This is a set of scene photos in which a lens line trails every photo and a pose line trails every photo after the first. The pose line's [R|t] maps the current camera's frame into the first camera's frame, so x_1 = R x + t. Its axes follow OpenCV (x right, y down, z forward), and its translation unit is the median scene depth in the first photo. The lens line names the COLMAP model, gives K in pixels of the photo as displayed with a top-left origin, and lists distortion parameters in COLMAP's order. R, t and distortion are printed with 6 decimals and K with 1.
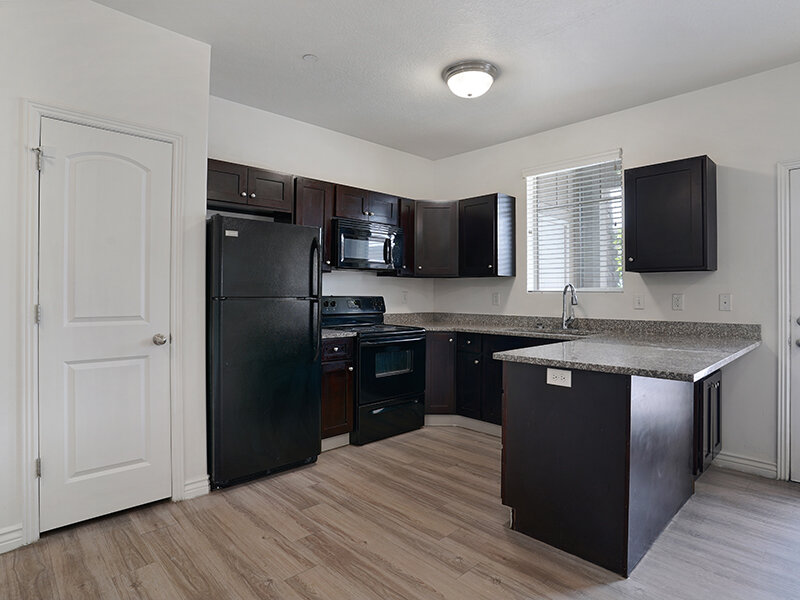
lens RADIAL K [[445.2, 0, 394.8], [0, 445.2, 291.9], [0, 0, 1]] dist [-0.078118, 0.033095]
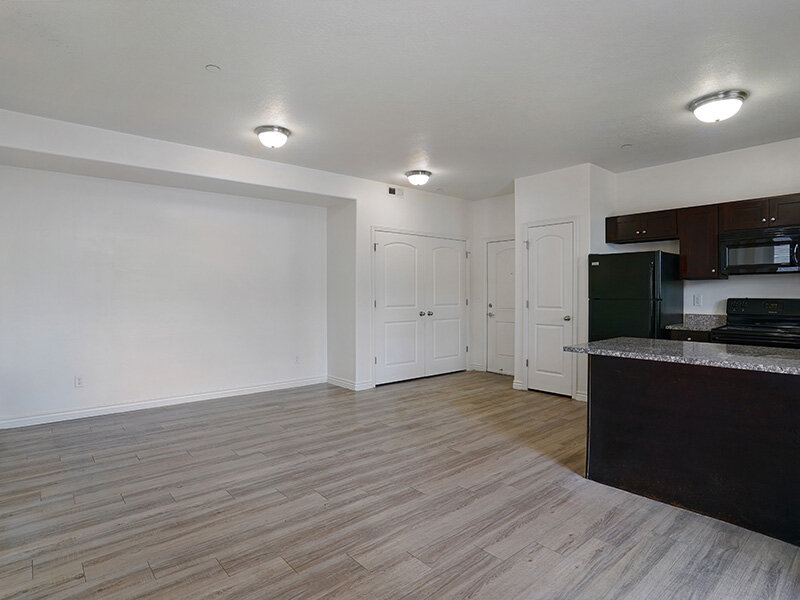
lens RADIAL K [[445.2, 0, 394.8], [0, 445.2, 291.9], [0, 0, 1]] dist [-0.078118, 0.033095]
pose [[-0.058052, -0.006538, -0.998292, 1.737556], [0.006744, 0.999953, -0.006941, -0.008207], [0.998291, -0.007135, -0.058005, 0.316857]]
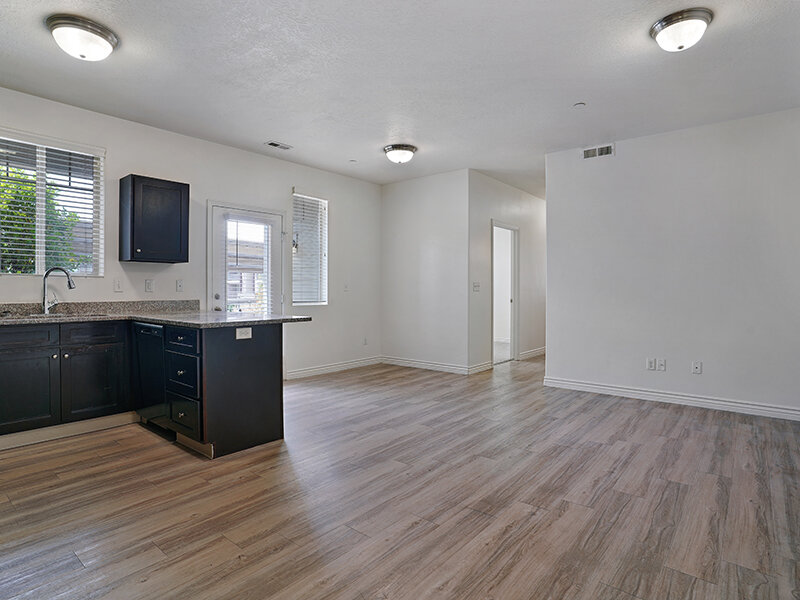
lens RADIAL K [[445.2, 0, 394.8], [0, 445.2, 291.9], [0, 0, 1]] dist [-0.078118, 0.033095]
pose [[-0.116944, -0.009575, 0.993092, -1.045414], [-0.008259, 0.999928, 0.008669, 0.035417], [-0.993104, -0.007189, -0.117015, 0.607116]]
